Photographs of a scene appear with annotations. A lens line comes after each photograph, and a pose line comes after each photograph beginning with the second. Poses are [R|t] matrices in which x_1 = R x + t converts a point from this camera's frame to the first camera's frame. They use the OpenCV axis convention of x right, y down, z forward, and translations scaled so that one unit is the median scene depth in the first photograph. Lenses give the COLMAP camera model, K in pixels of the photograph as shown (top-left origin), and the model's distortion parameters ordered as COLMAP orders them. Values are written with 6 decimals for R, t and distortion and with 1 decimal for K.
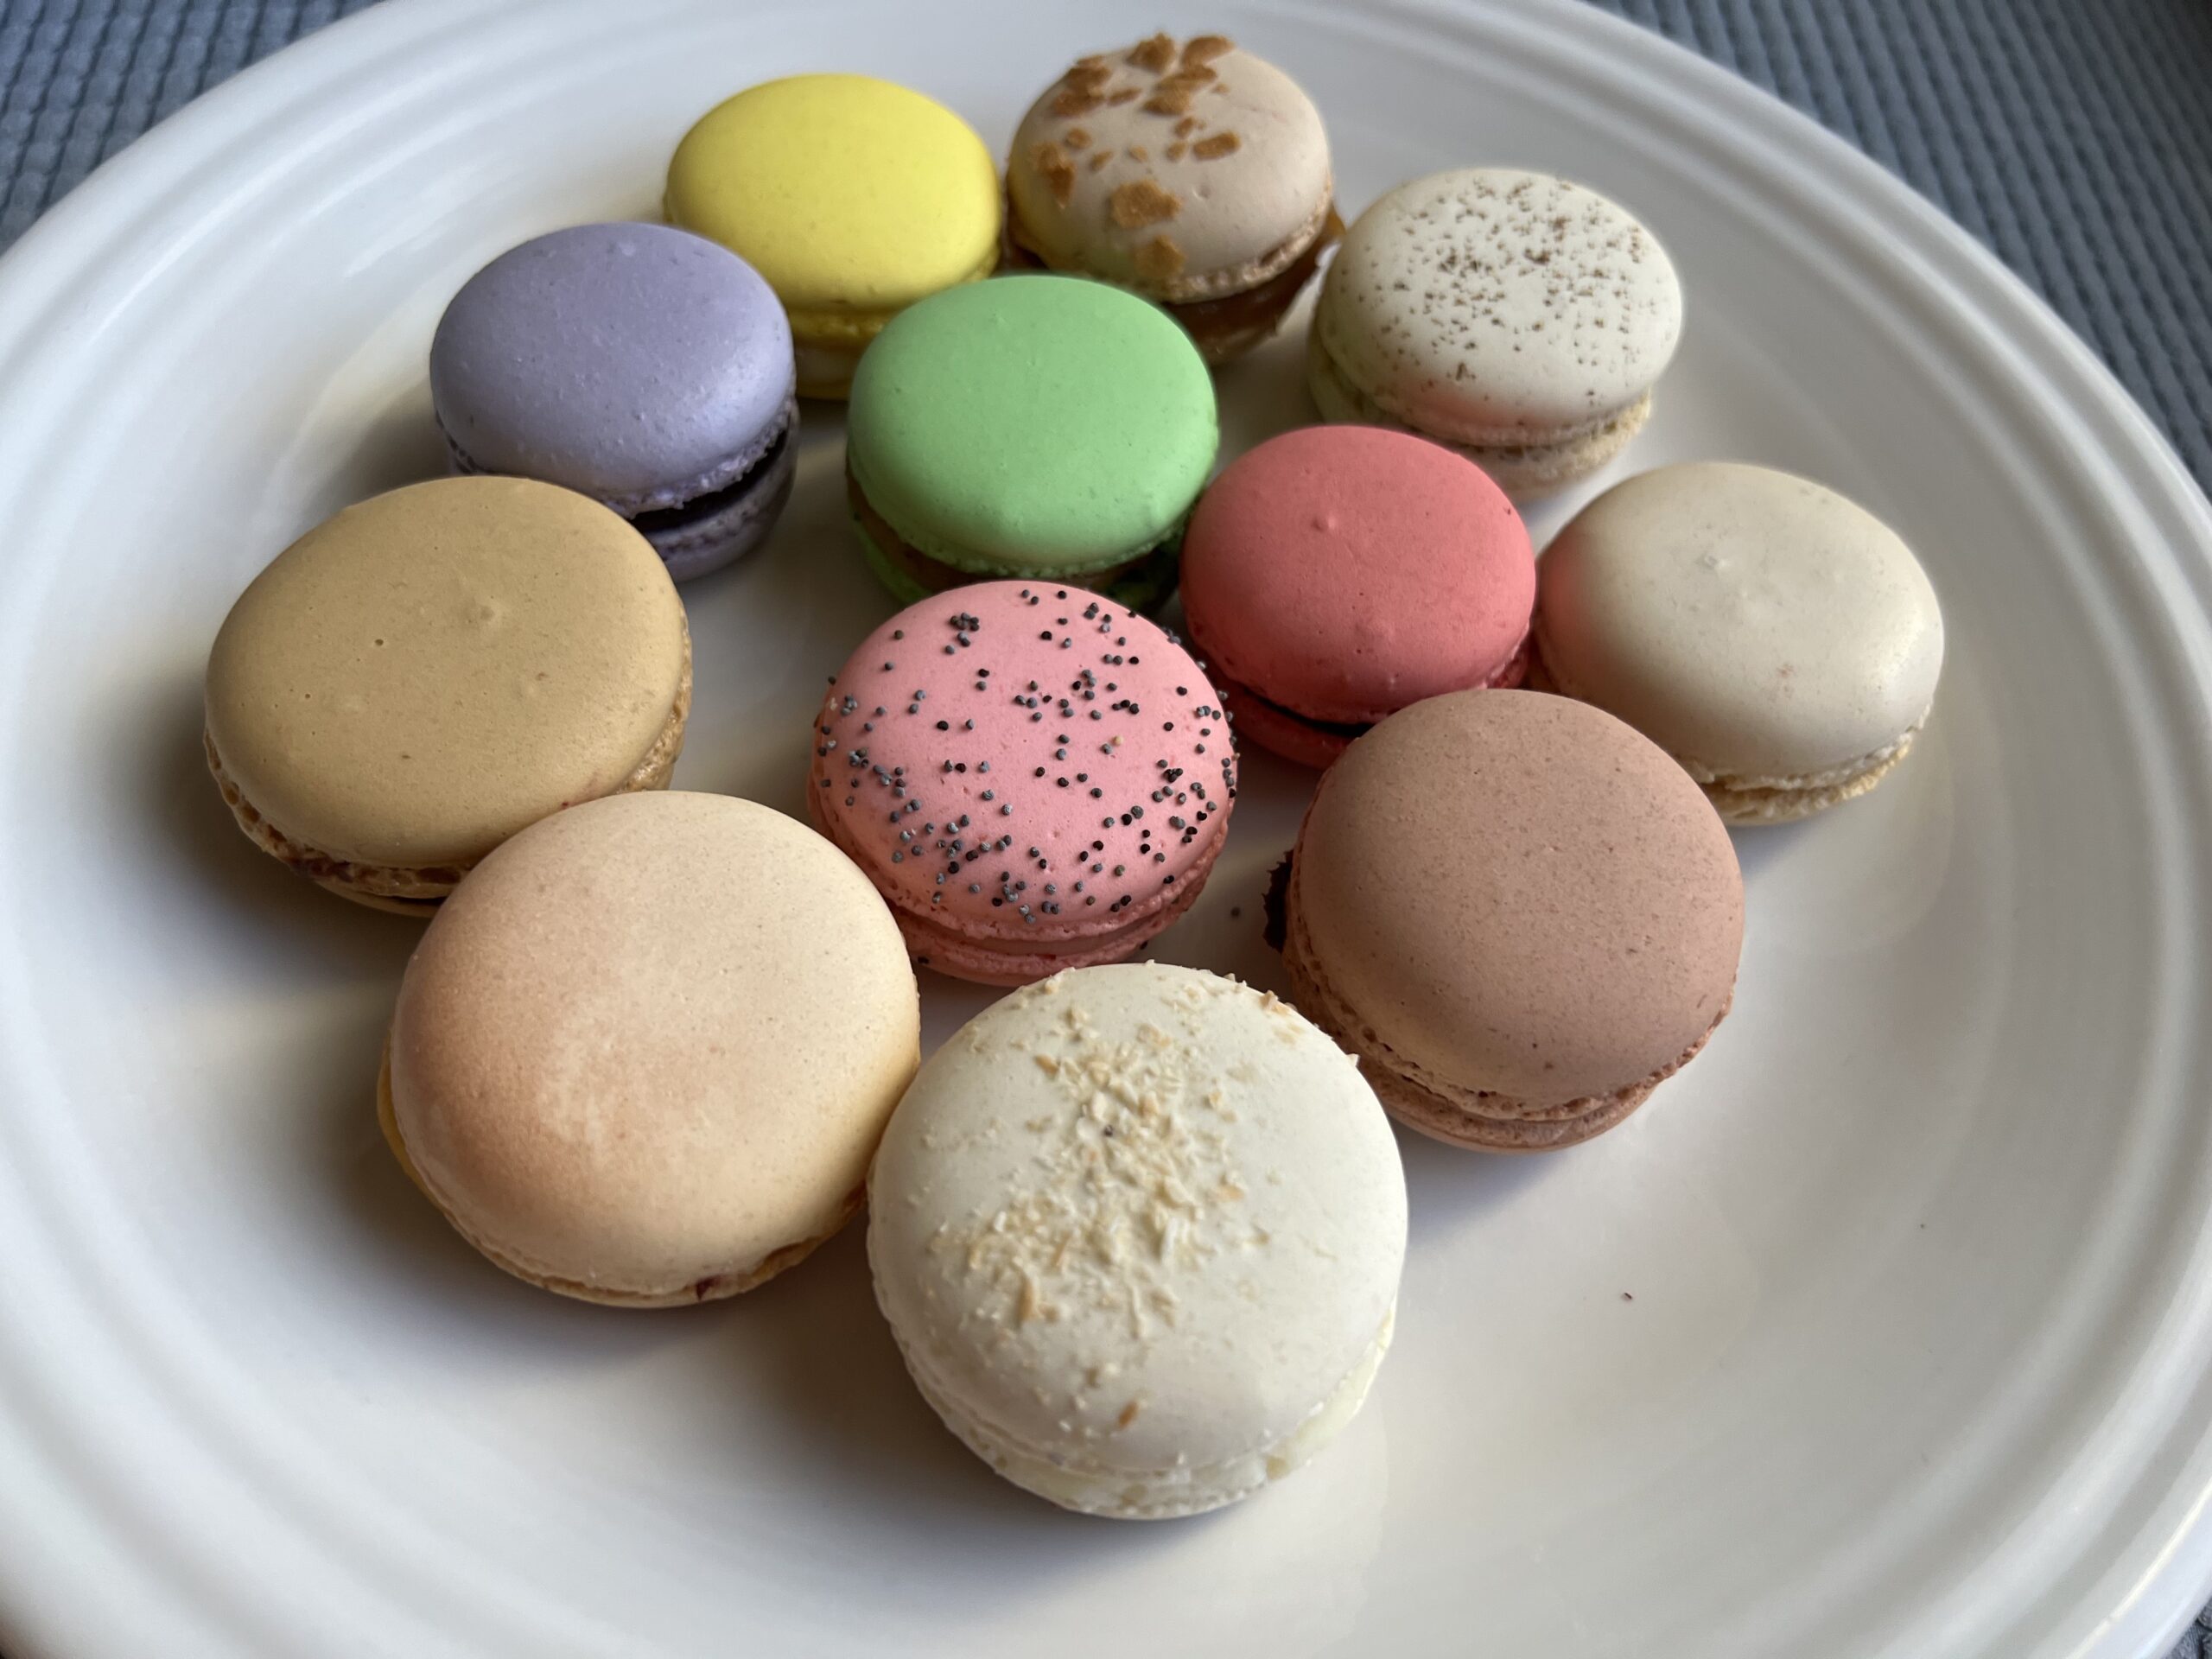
lens RADIAL K [[1677.0, 0, 1104.4], [0, 1677.0, 829.2], [0, 0, 1]] dist [-0.017158, 0.002542]
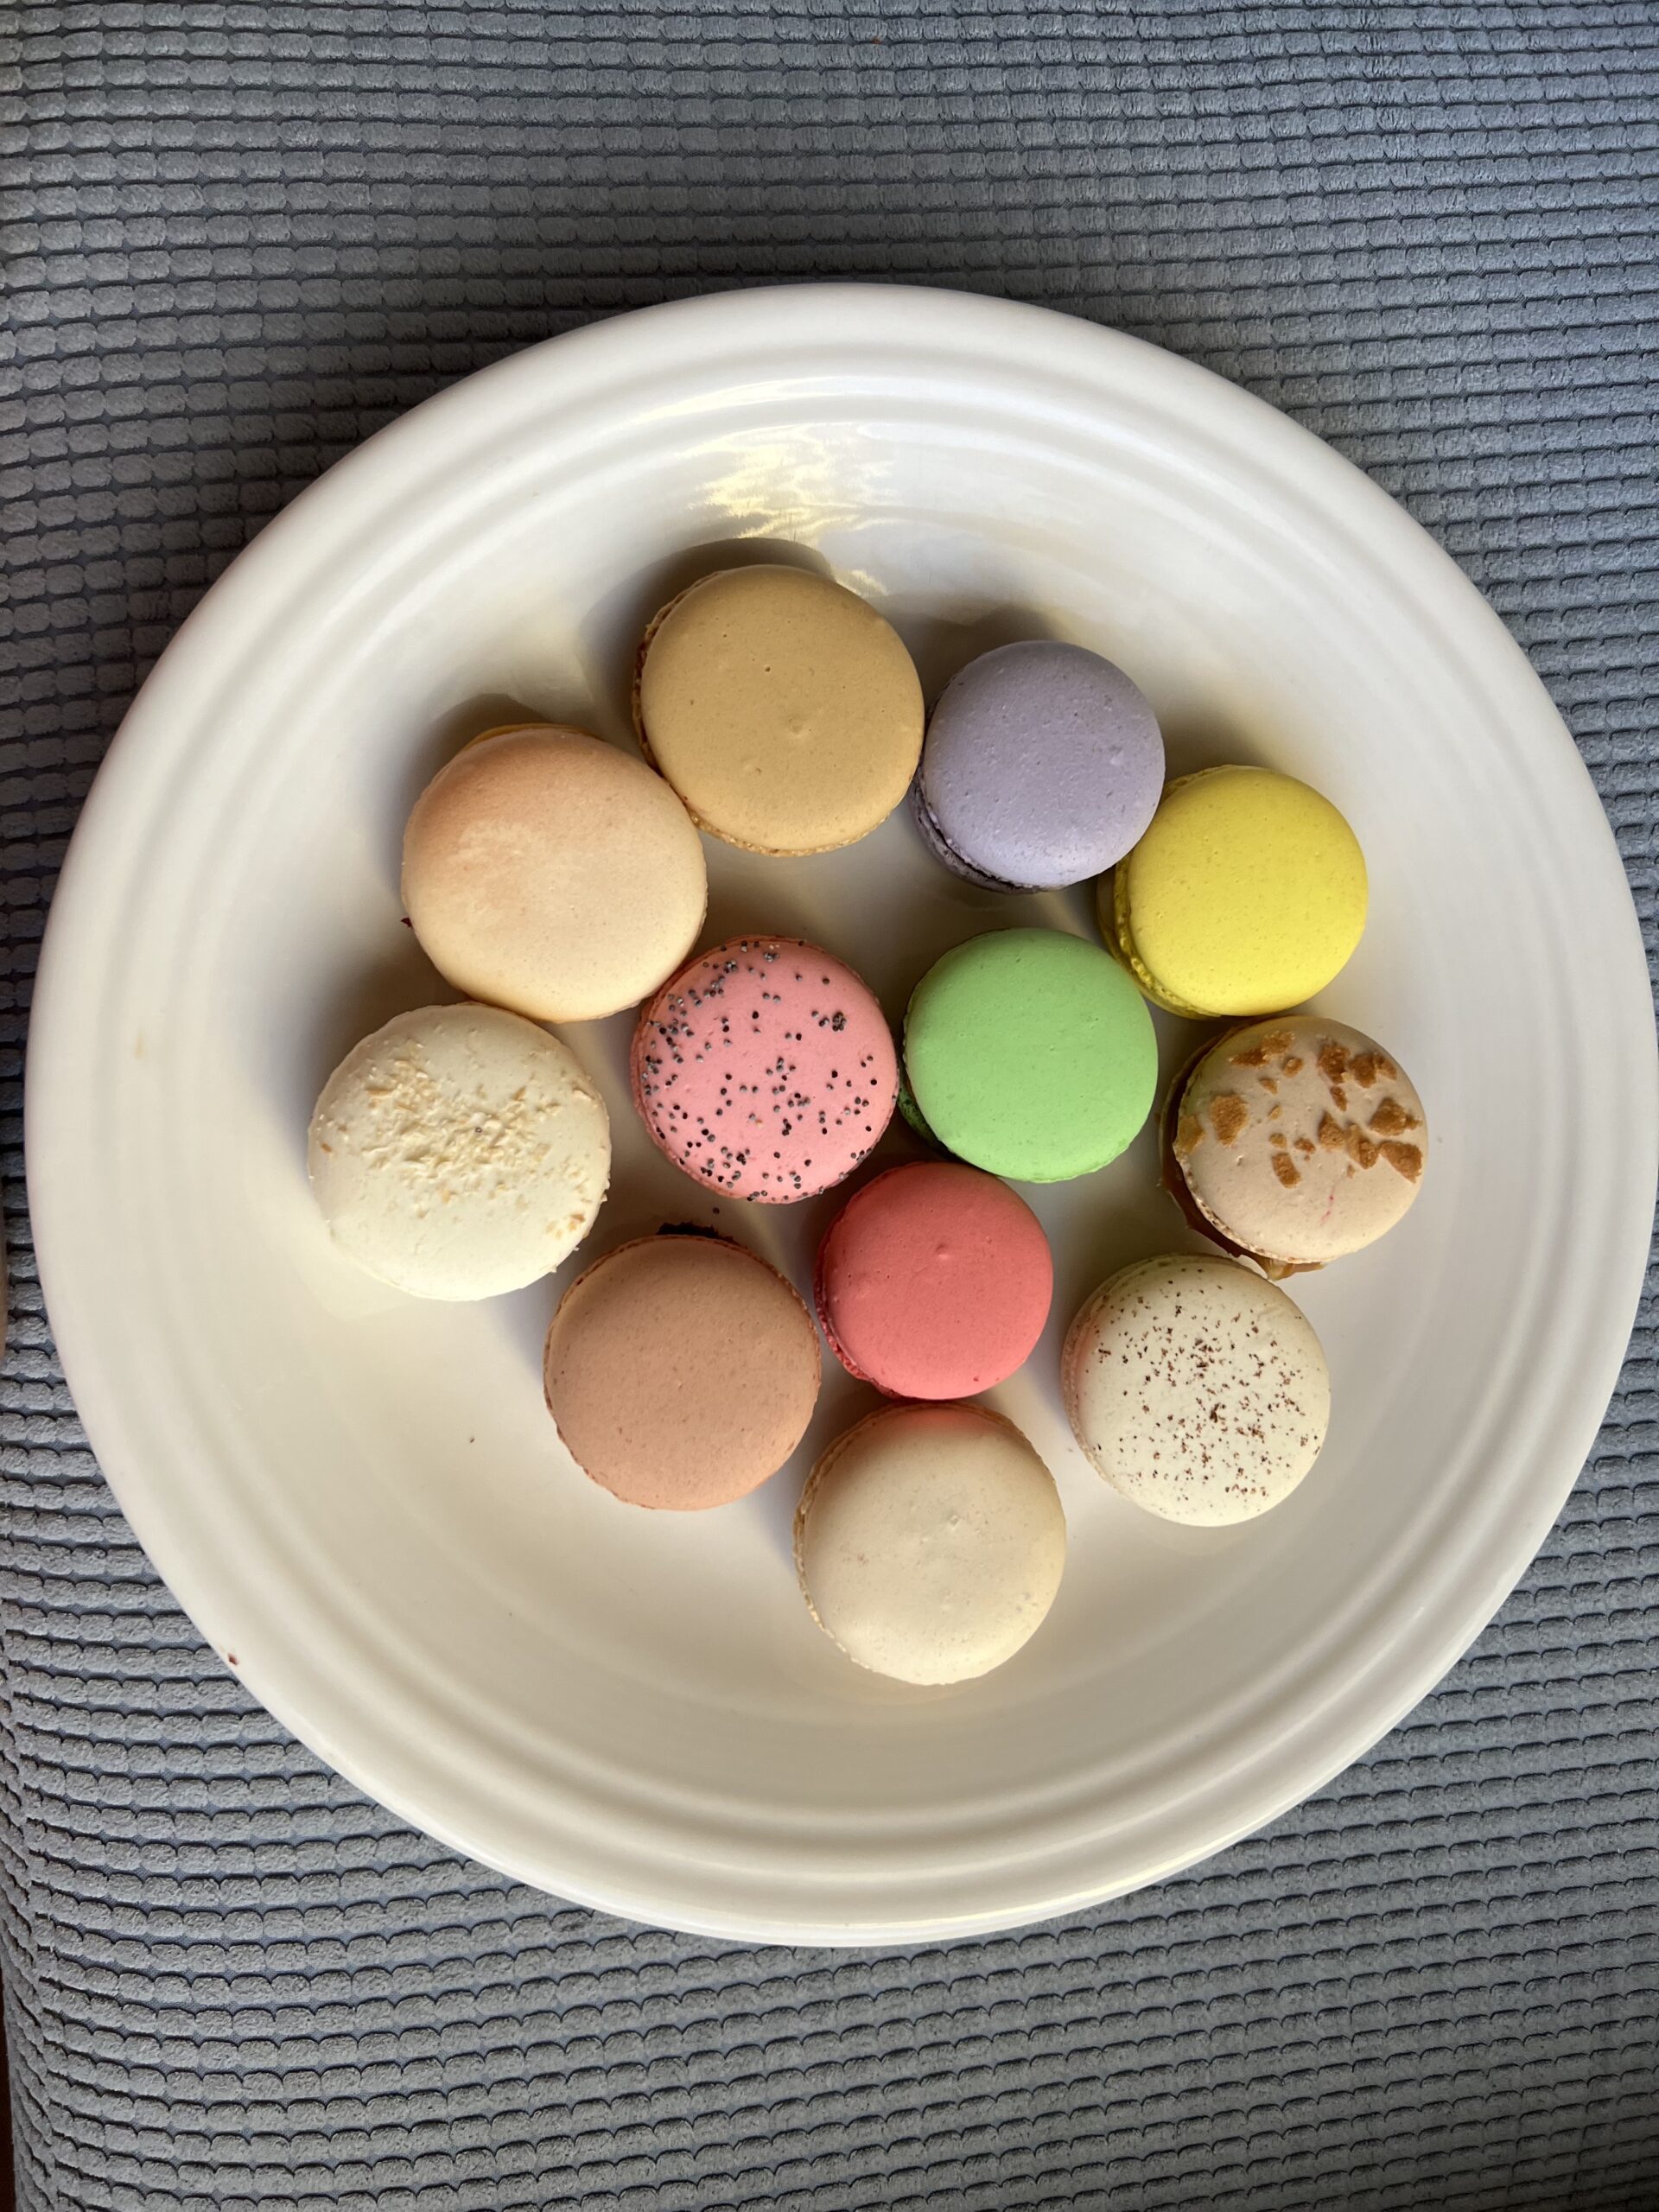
lens RADIAL K [[1677.0, 0, 829.2], [0, 1677.0, 1105.0], [0, 0, 1]] dist [-0.017158, 0.002542]
pose [[0.063487, 0.996114, -0.061047, 0.092518], [-0.929017, 0.081334, 0.360987, -0.697907], [0.364550, 0.033795, 0.930570, -0.475484]]
